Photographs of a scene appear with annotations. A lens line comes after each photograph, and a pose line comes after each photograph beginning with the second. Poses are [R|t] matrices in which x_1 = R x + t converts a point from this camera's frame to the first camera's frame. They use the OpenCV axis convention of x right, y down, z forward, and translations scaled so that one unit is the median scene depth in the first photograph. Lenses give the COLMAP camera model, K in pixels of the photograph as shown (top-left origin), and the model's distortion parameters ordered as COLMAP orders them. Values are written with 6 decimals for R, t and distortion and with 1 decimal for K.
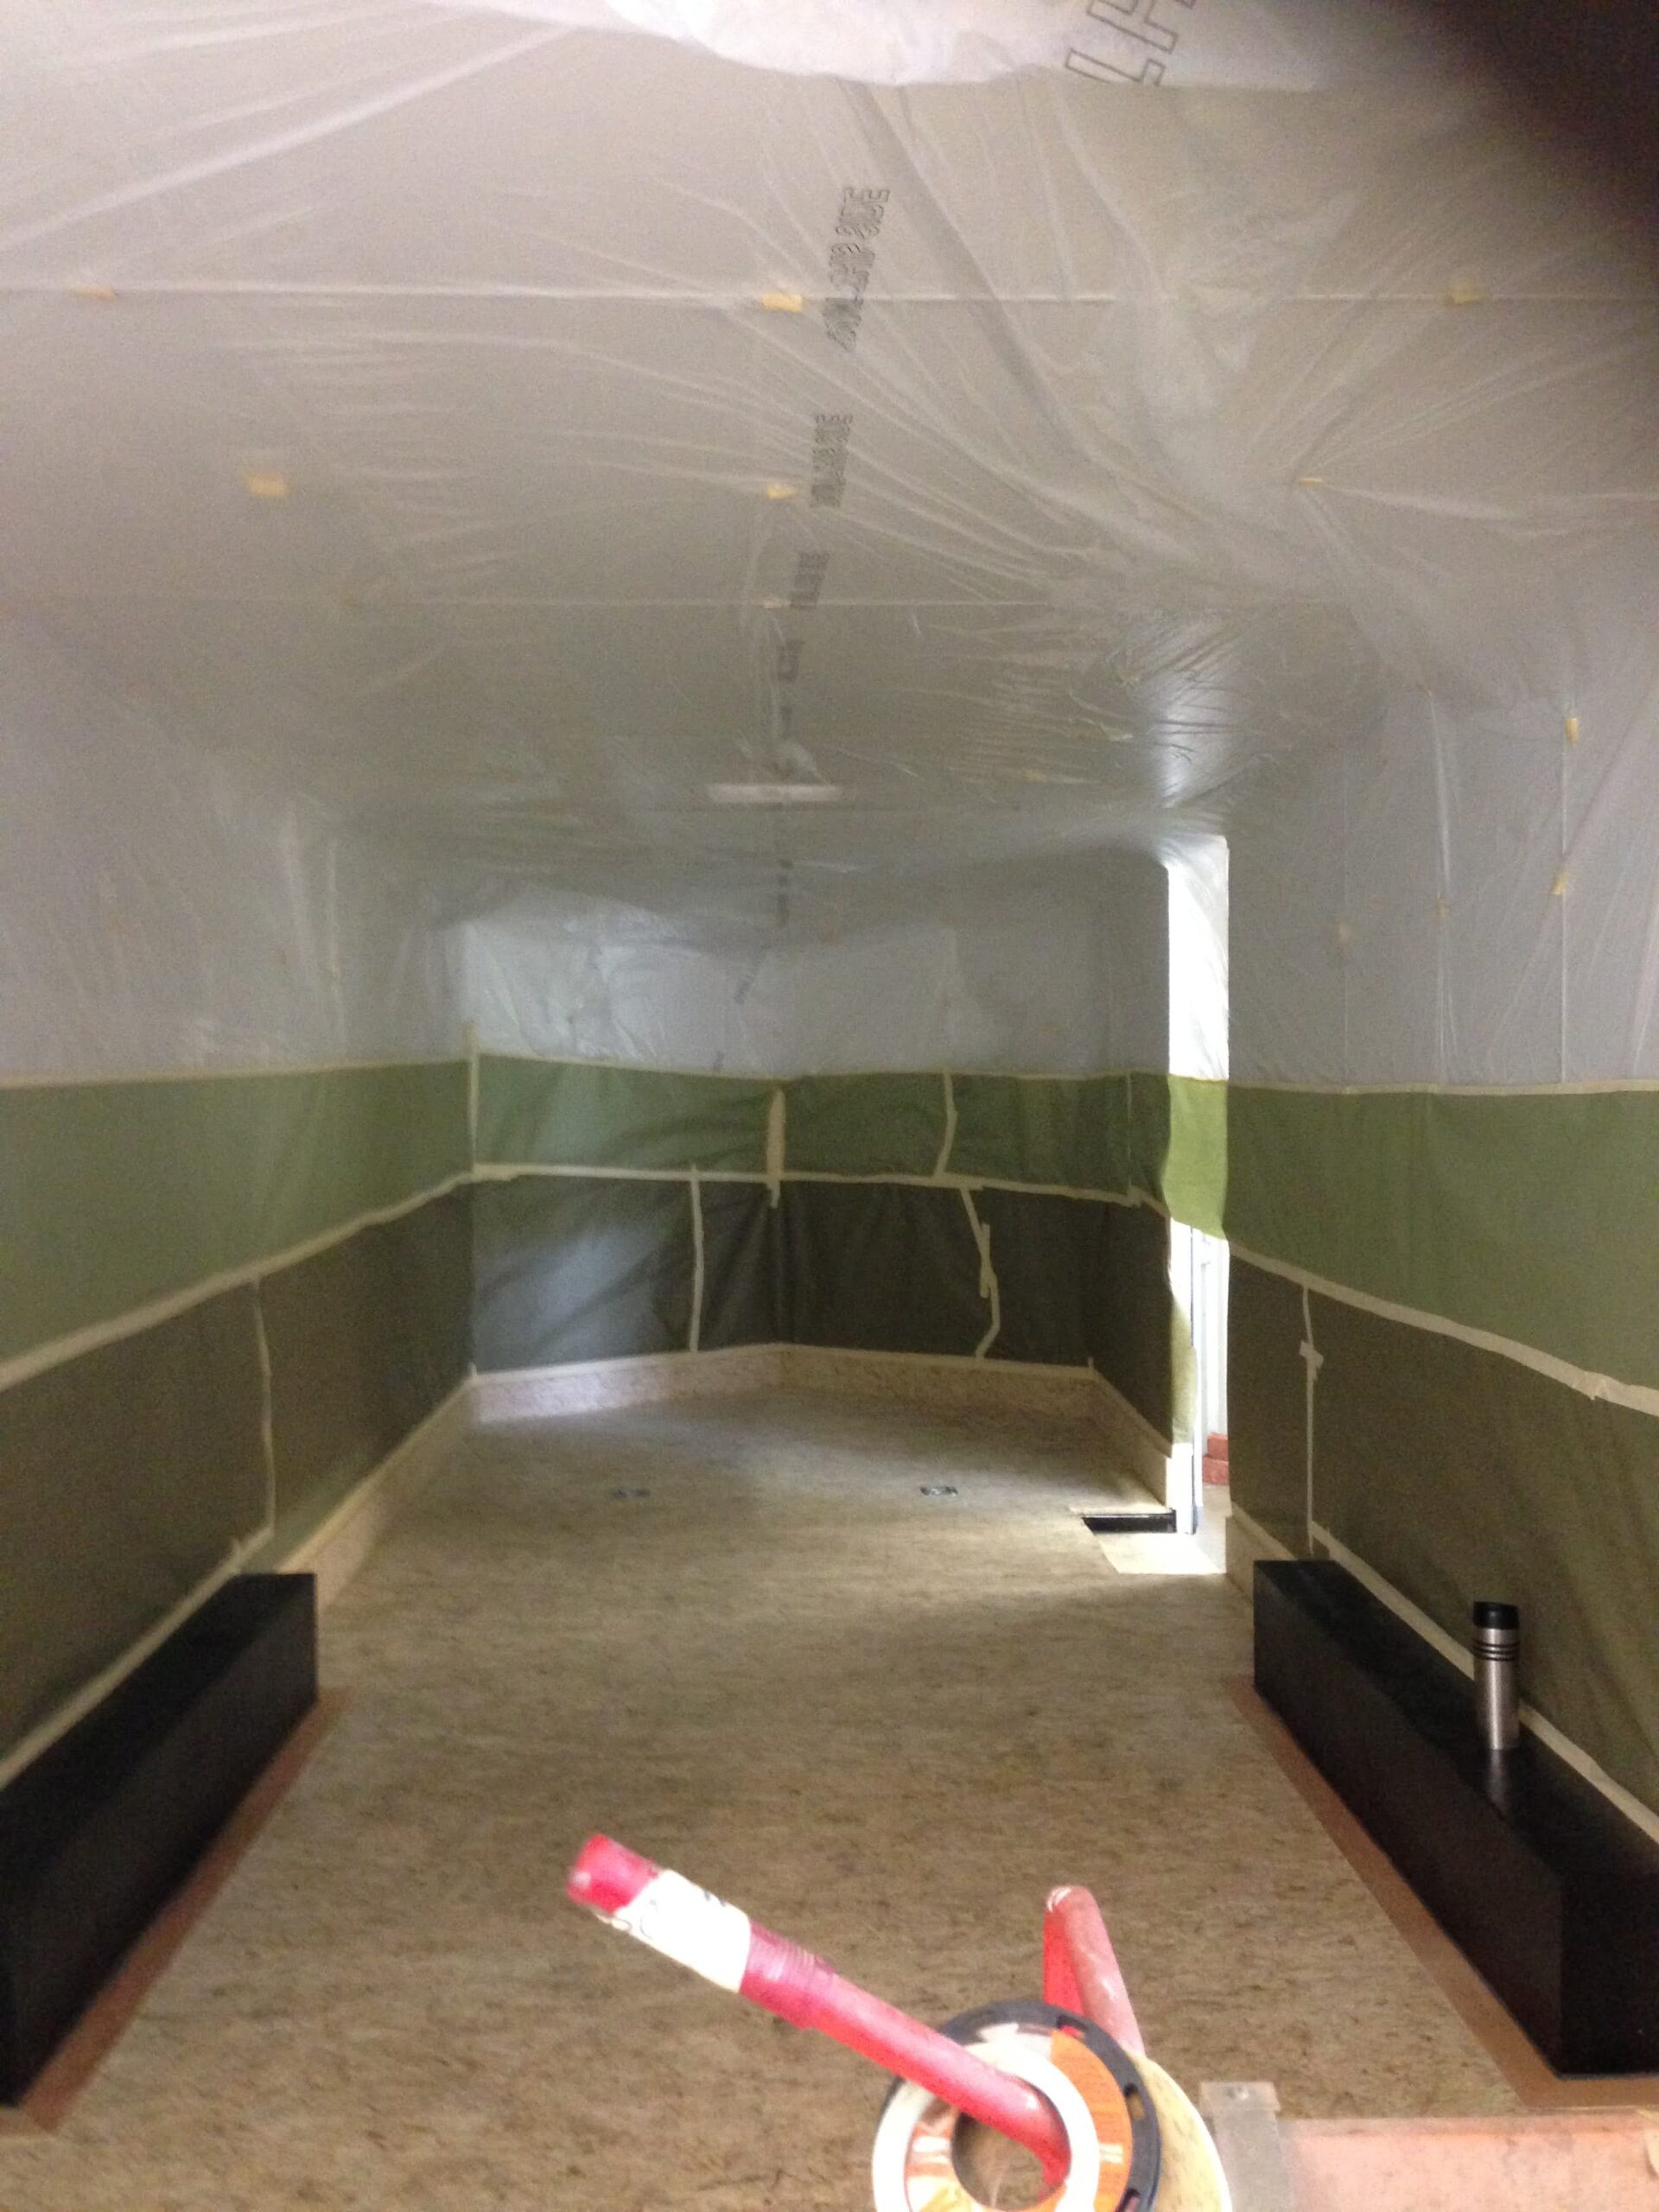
lens RADIAL K [[2075.9, 0, 829.5], [0, 2075.9, 1106.0], [0, 0, 1]] dist [0.173042, -0.289666]
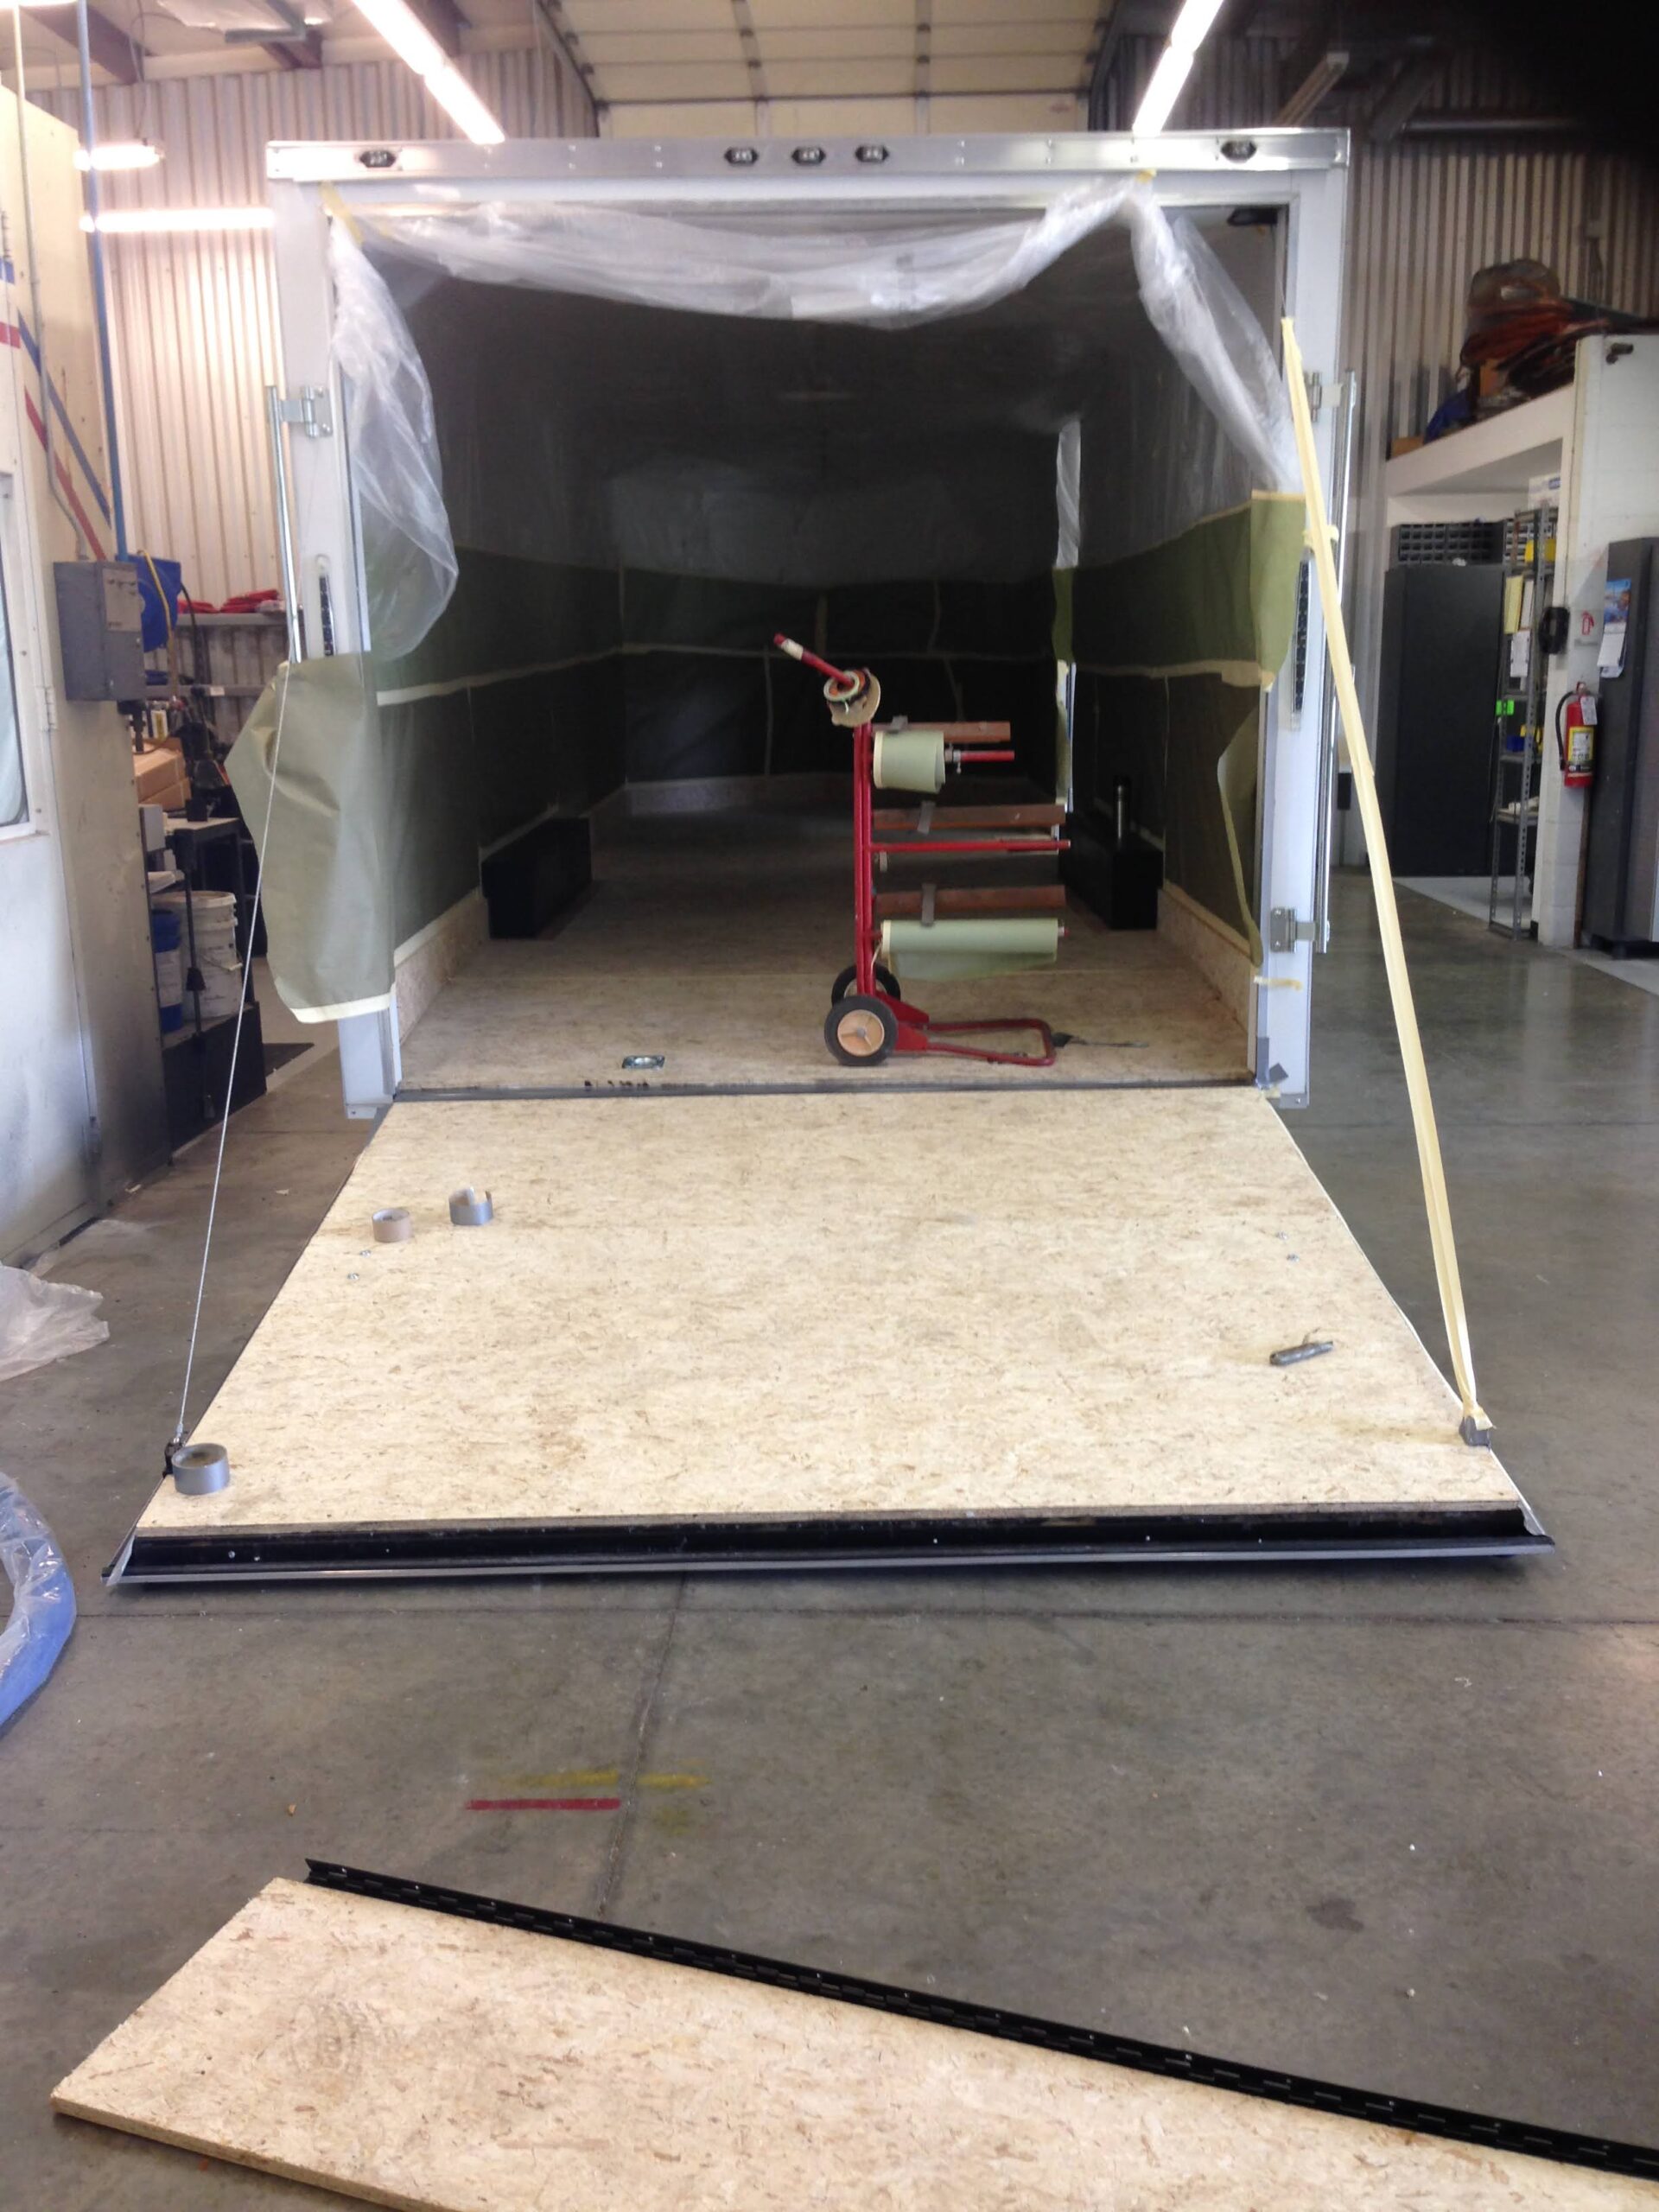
lens RADIAL K [[2158.9, 0, 829.5], [0, 2158.9, 1106.0], [0, 0, 1]] dist [0.109424, 0.004603]
pose [[0.999603, -0.002163, -0.028104, 0.033020], [0.007530, 0.981306, 0.192309, 0.074290], [0.027163, -0.192444, 0.980932, -0.826250]]
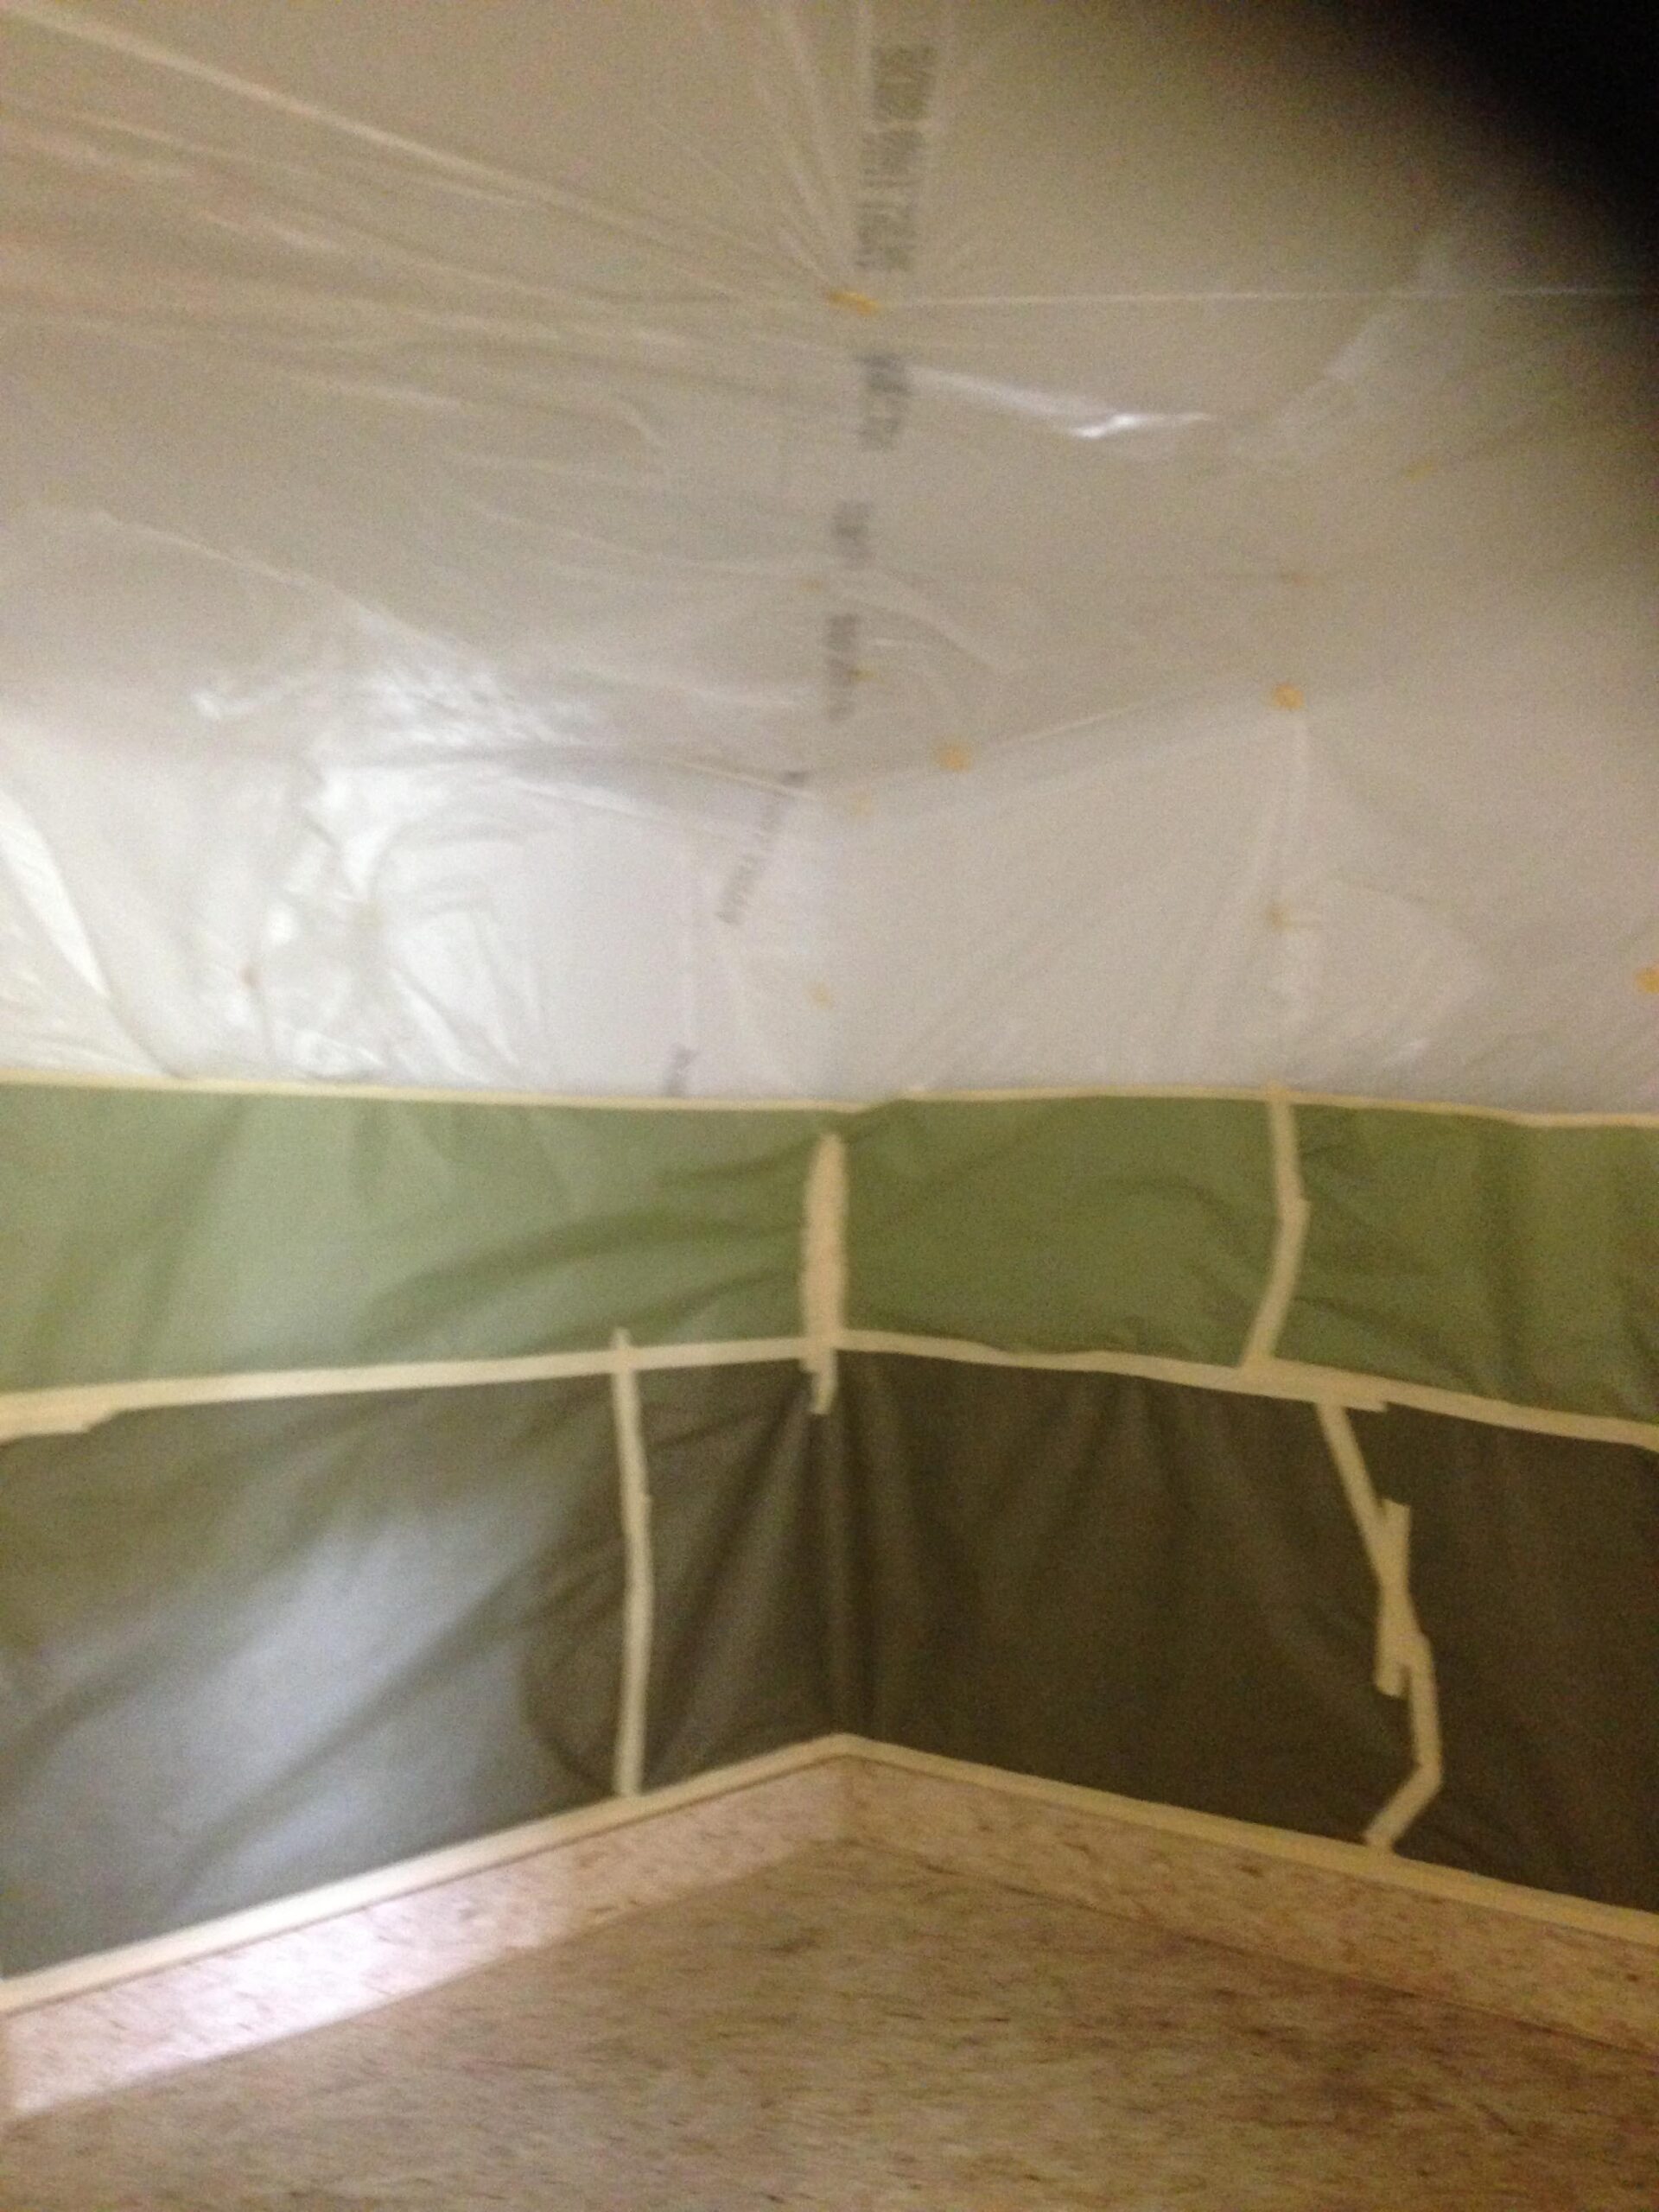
lens RADIAL K [[2092.8, 0, 829.5], [0, 2092.8, 1106.0], [0, 0, 1]] dist [0.166790, -0.318810]
pose [[0.999871, -0.015574, -0.003843, -0.033143], [0.015719, 0.999032, 0.041096, -0.043985], [0.003200, -0.041151, 0.999148, 0.852946]]
